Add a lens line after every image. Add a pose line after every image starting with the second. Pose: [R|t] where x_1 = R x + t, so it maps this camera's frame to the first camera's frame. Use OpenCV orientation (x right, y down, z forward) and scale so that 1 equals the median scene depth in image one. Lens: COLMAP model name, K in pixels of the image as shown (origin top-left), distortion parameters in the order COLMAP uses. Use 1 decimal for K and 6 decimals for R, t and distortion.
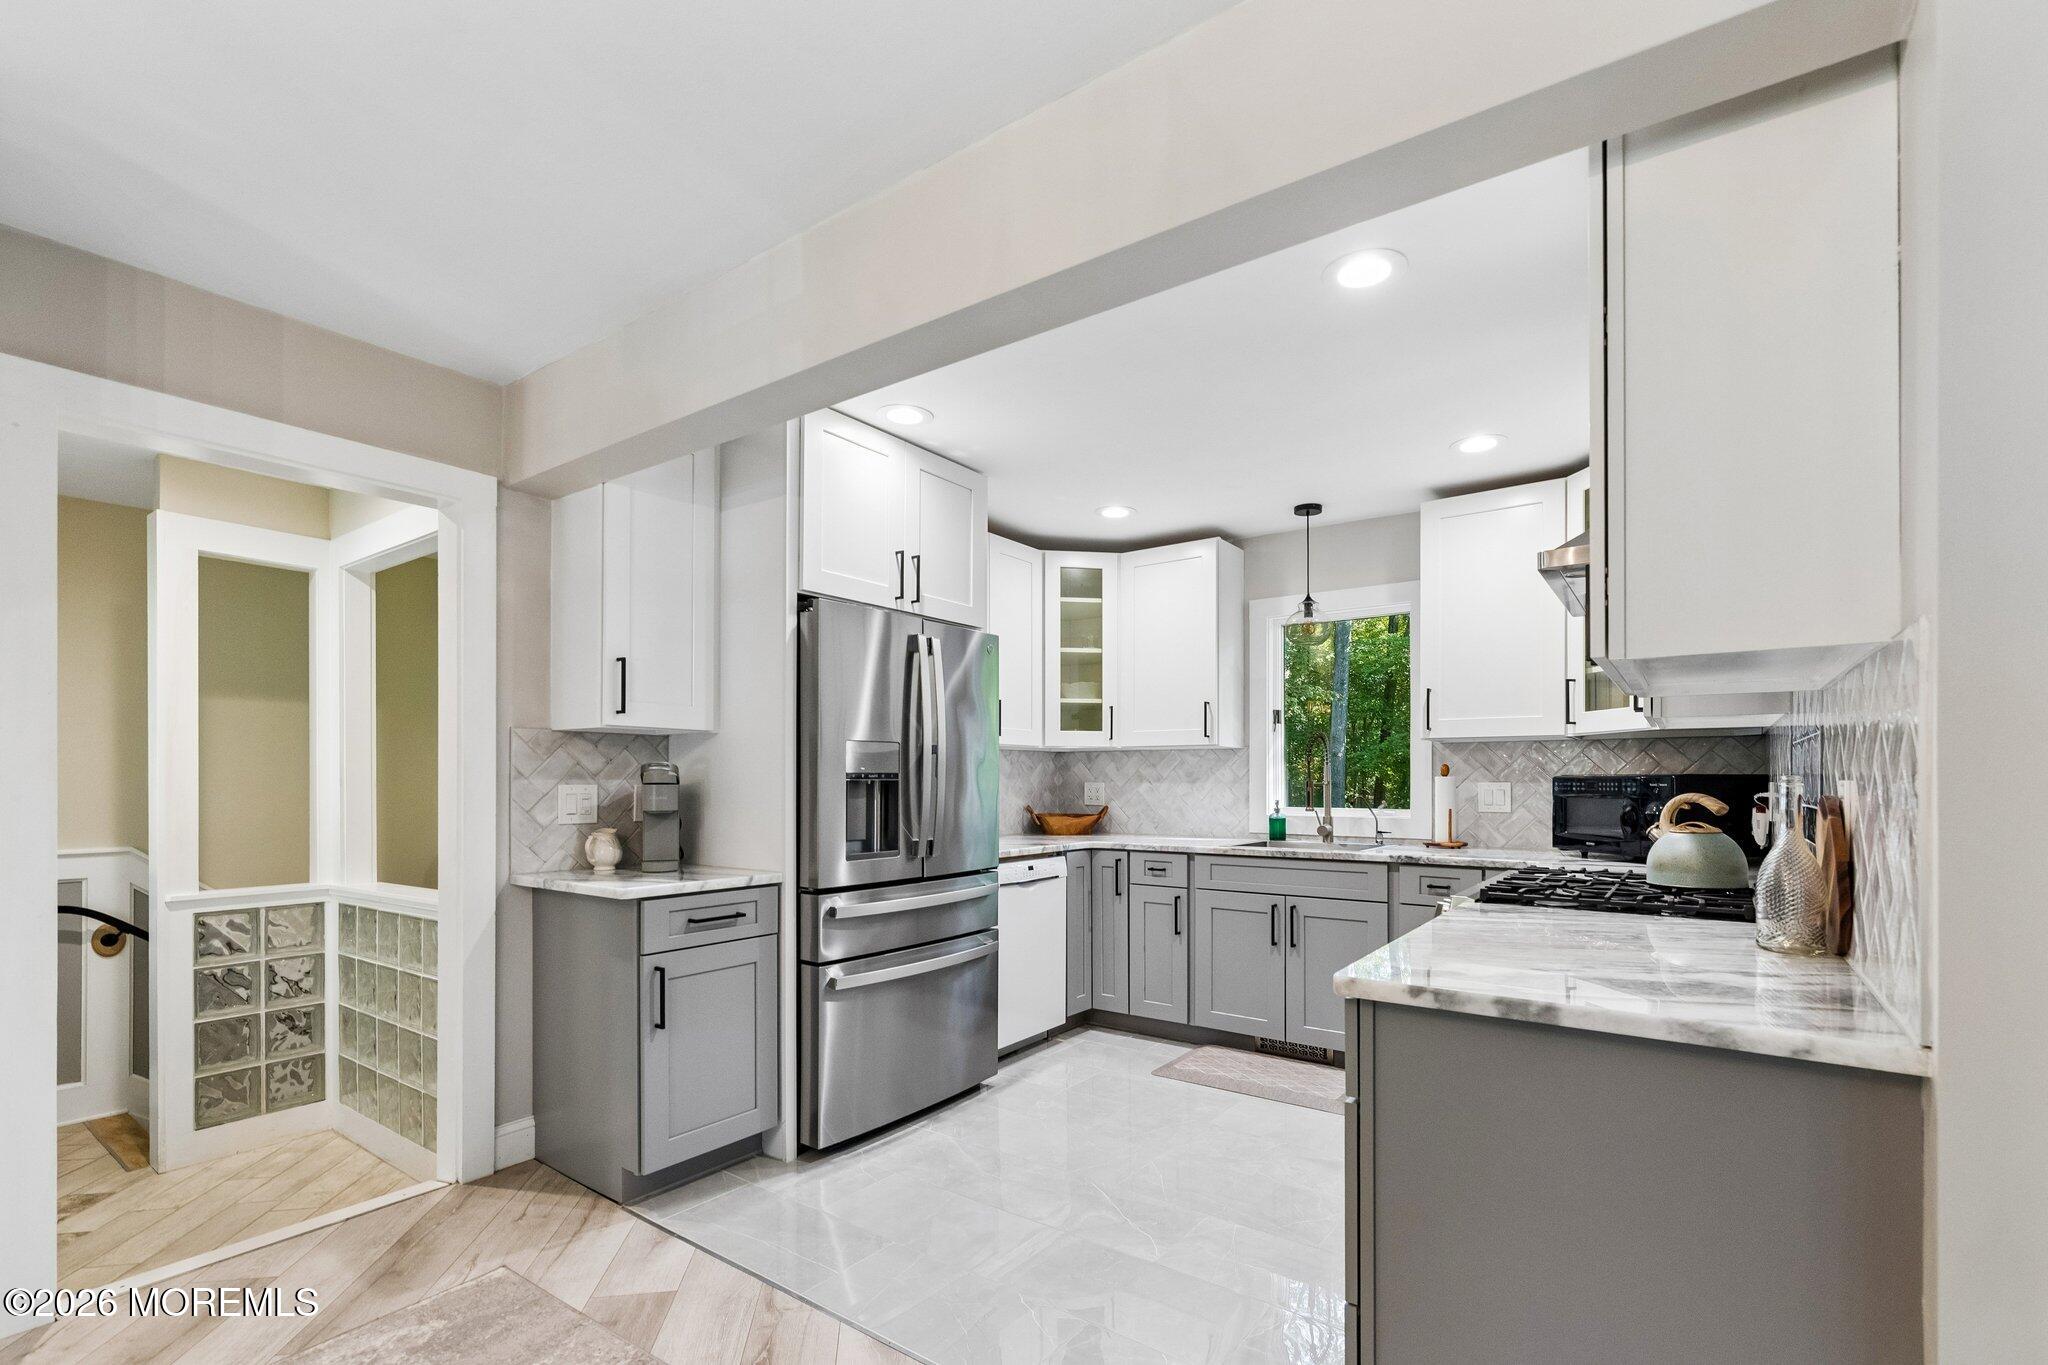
lens RADIAL K [[920.0, 0, 1031.4], [0, 920.0, 777.7], [0, 0, 1]] dist [0.002220, 0.000090]
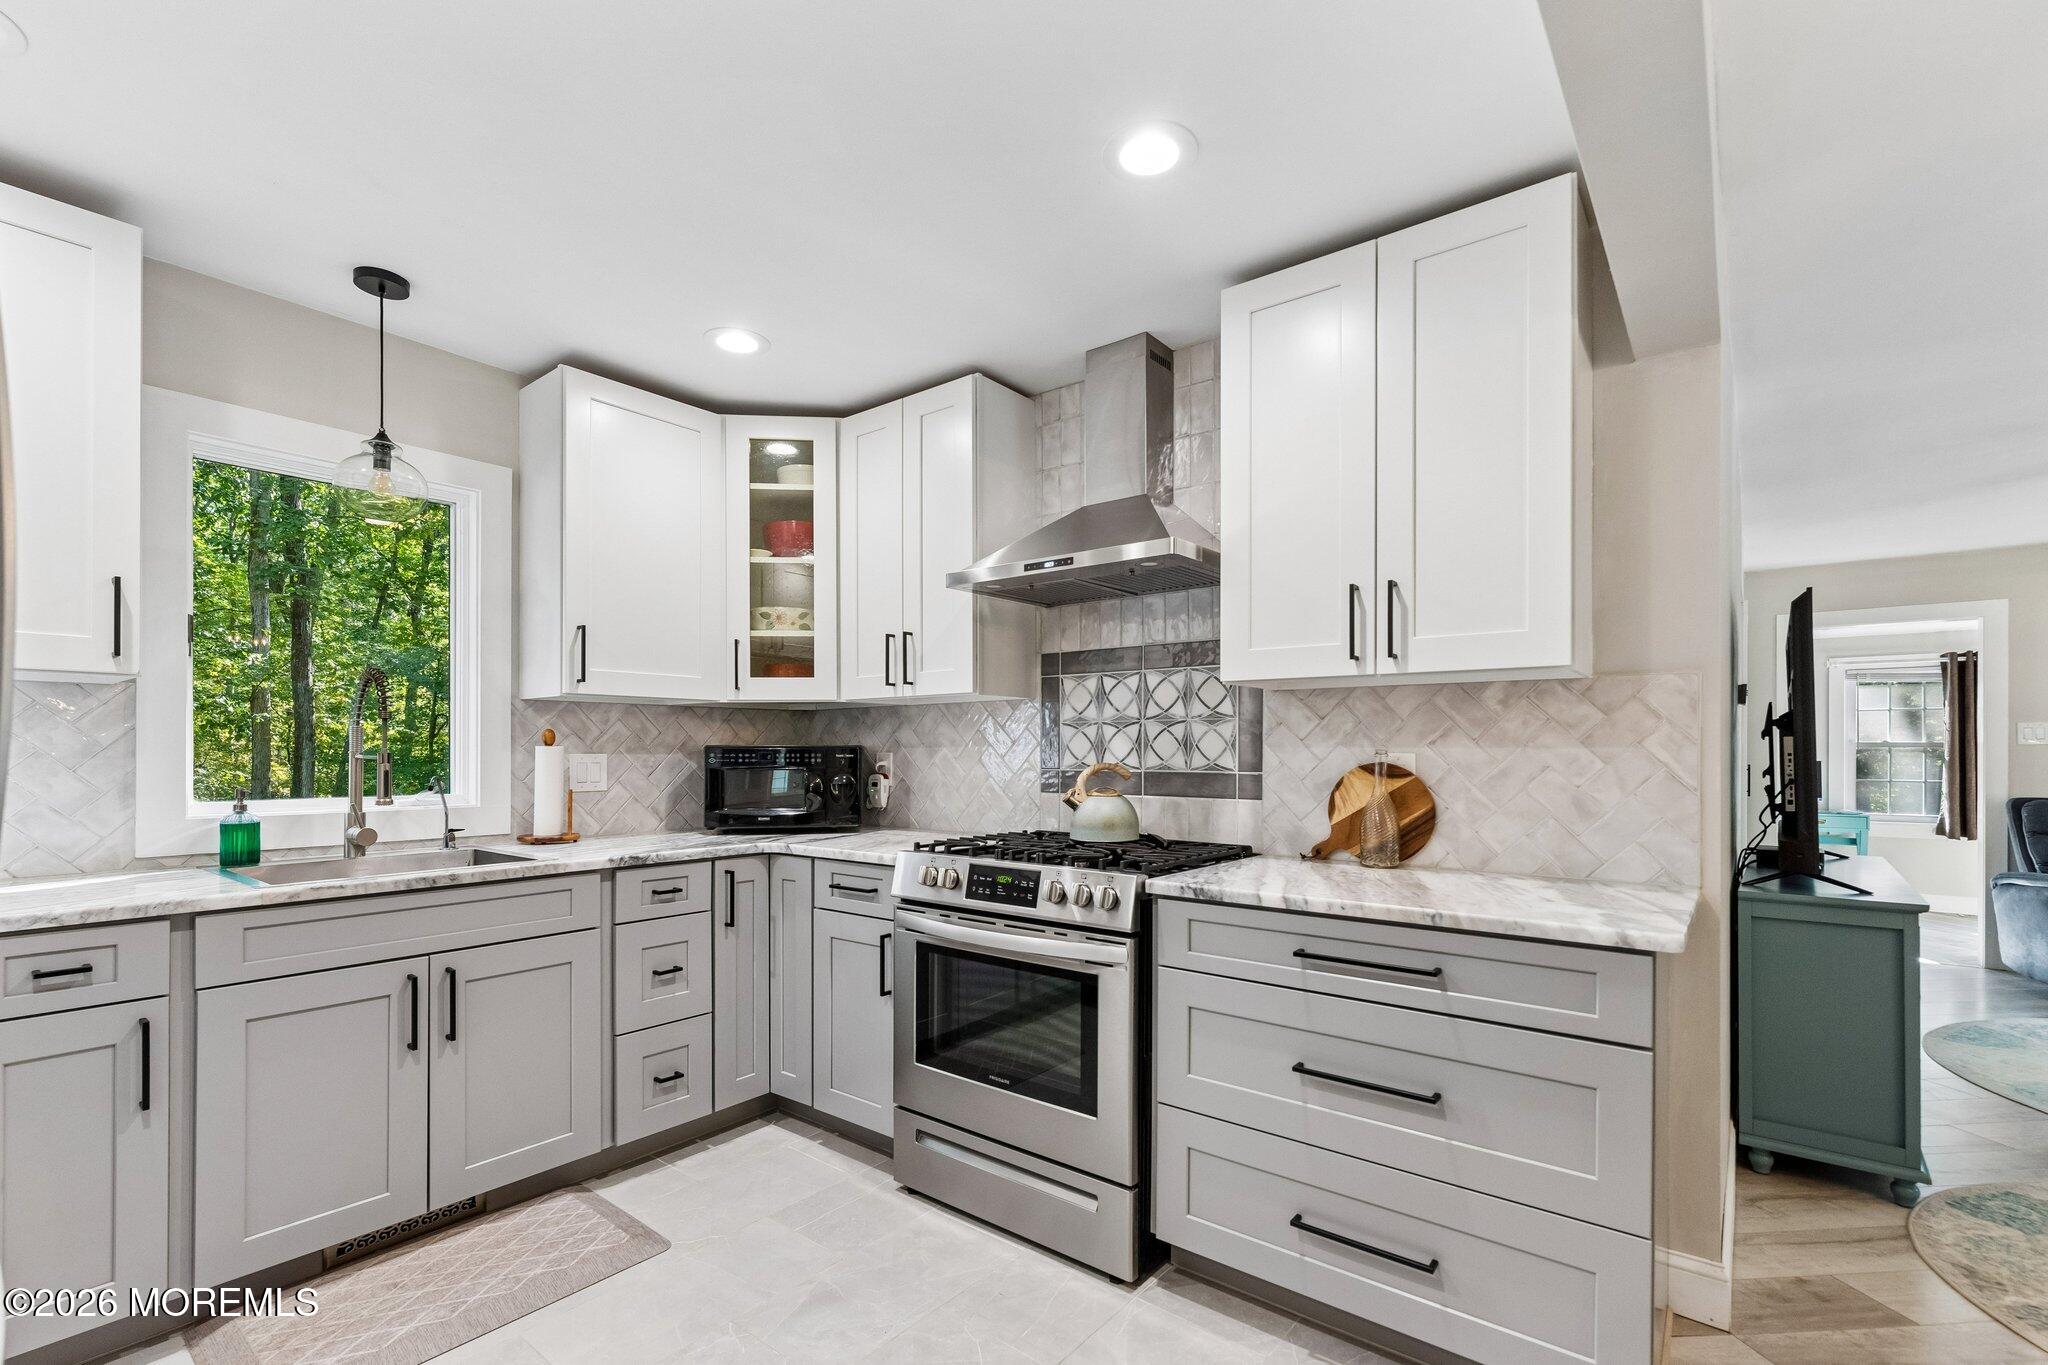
lens RADIAL K [[910.6, 0, 1010.3], [0, 910.6, 745.8], [0, 0, 1]] dist [0.001207, 0.000111]
pose [[0.037046, 0.004969, 0.999301, -0.264299], [-0.004143, 0.999980, -0.004819, 0.000563], [-0.999305, -0.003961, 0.037066, 0.602055]]
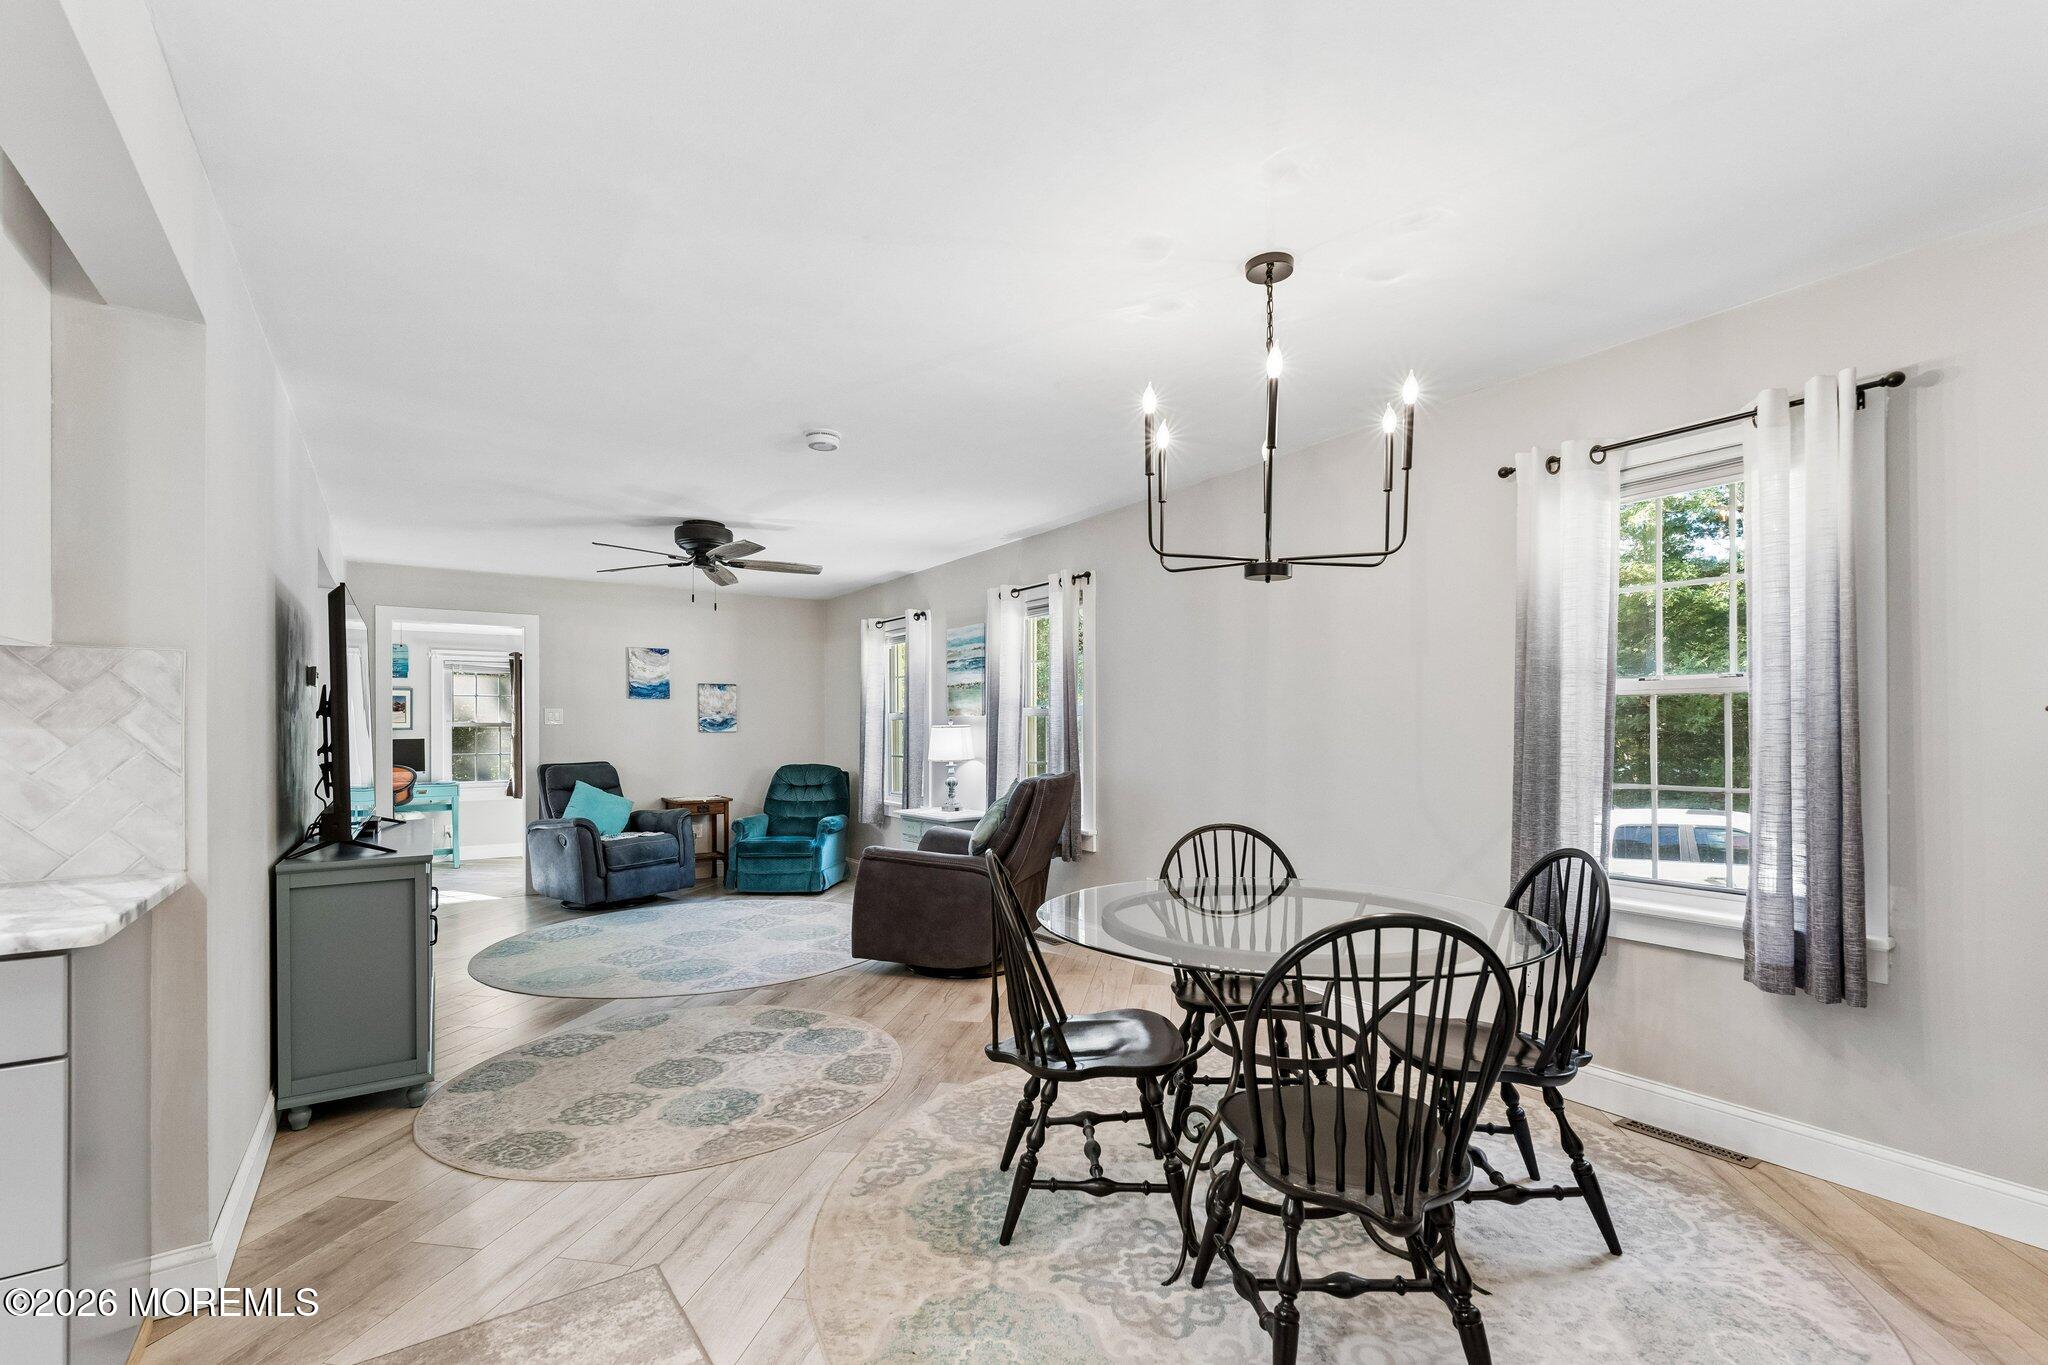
lens RADIAL K [[909.3, 0, 1009.1], [0, 909.3, 726.9], [0, 0, 1]] dist [0.000183, 0.000177]
pose [[-0.941872, 0.004123, 0.335947, -0.332310], [0.002964, 0.999988, -0.003961, 0.000483], [-0.335960, -0.002735, -0.941872, 0.555264]]
